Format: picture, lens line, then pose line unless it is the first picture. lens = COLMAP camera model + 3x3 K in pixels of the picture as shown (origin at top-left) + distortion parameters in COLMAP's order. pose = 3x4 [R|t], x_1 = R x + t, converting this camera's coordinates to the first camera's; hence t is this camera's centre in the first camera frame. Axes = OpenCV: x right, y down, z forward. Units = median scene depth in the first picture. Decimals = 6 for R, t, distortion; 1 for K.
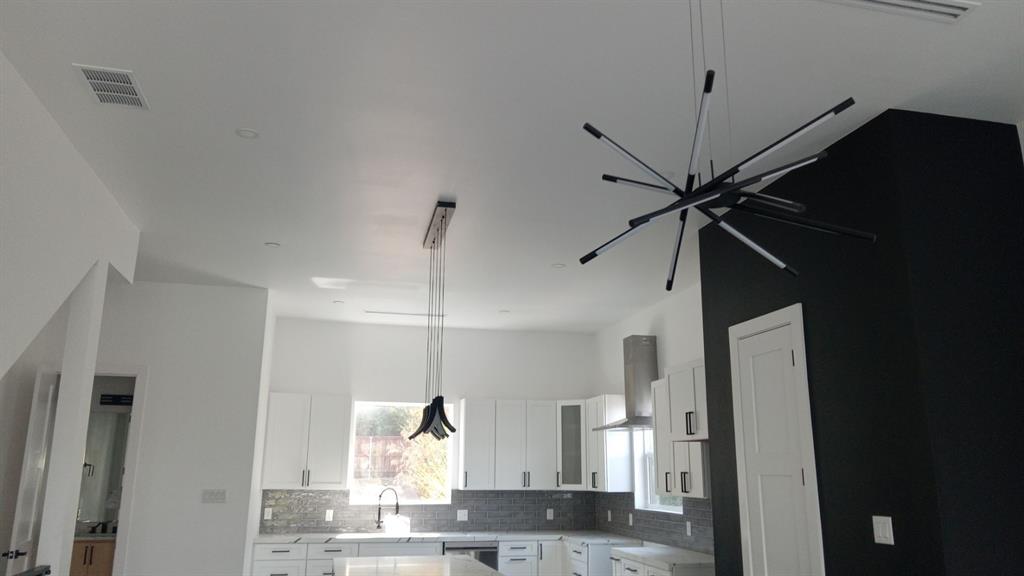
lens RADIAL K [[749.7, 0, 512.0], [0, 749.7, 288.0], [0, 0, 1]] dist [-0.004937, -0.000880]
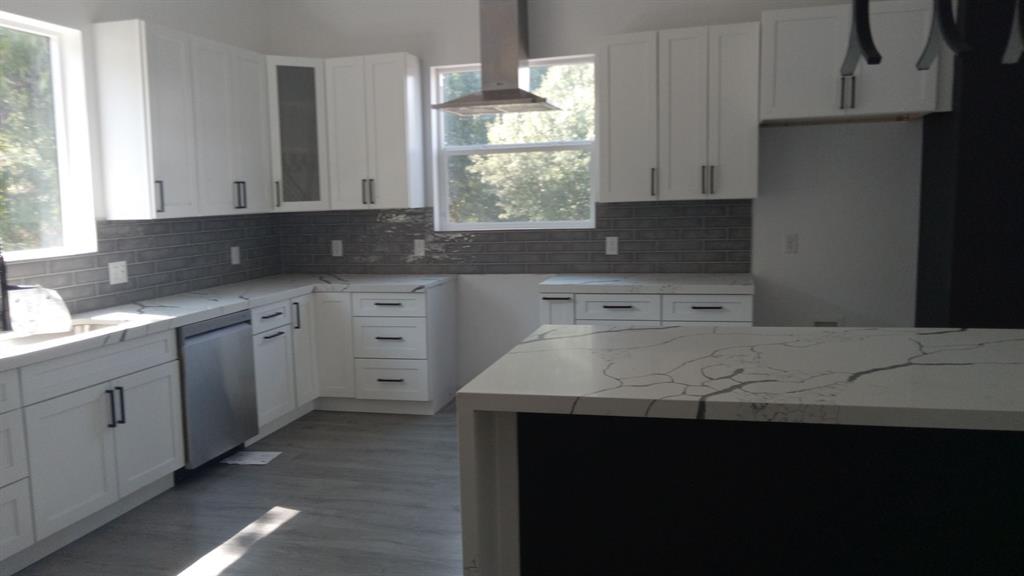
lens RADIAL K [[779.4, 0, 513.8], [0, 779.4, 262.7], [0, 0, 1]] dist [-0.003954, -0.000720]
pose [[0.449076, -0.099719, 0.887912, -0.416646], [-0.189351, 0.960560, 0.203645, 0.159015], [-0.873199, -0.259579, 0.412482, 0.616650]]
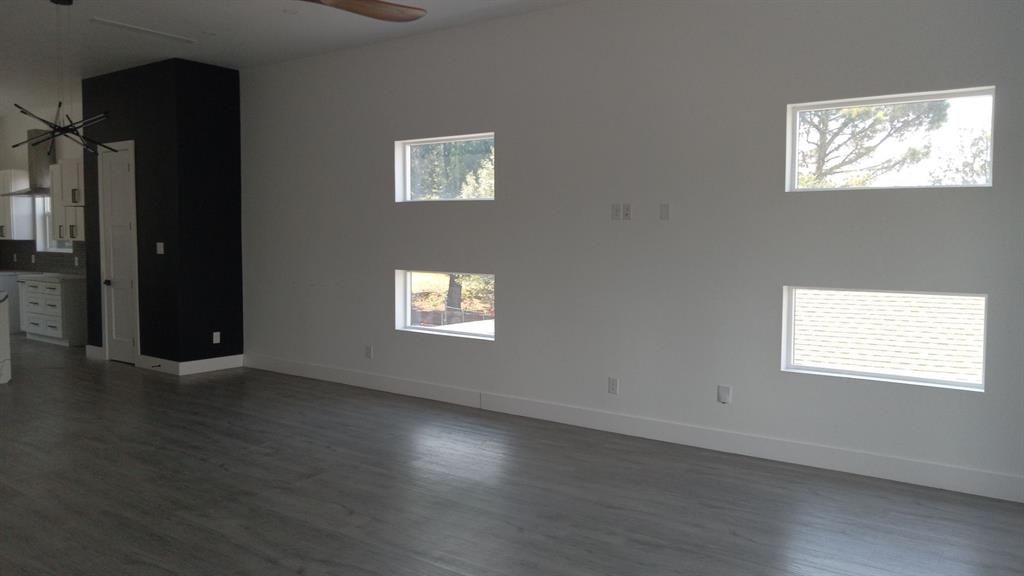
lens RADIAL K [[769.4, 0, 524.0], [0, 769.4, 291.9], [0, 0, 1]] dist [-0.004684, -0.001038]
pose [[0.752506, -0.042091, 0.657239, -0.099019], [-0.162857, 0.955070, 0.247628, -0.140461], [-0.638132, -0.293377, 0.711840, -0.638465]]
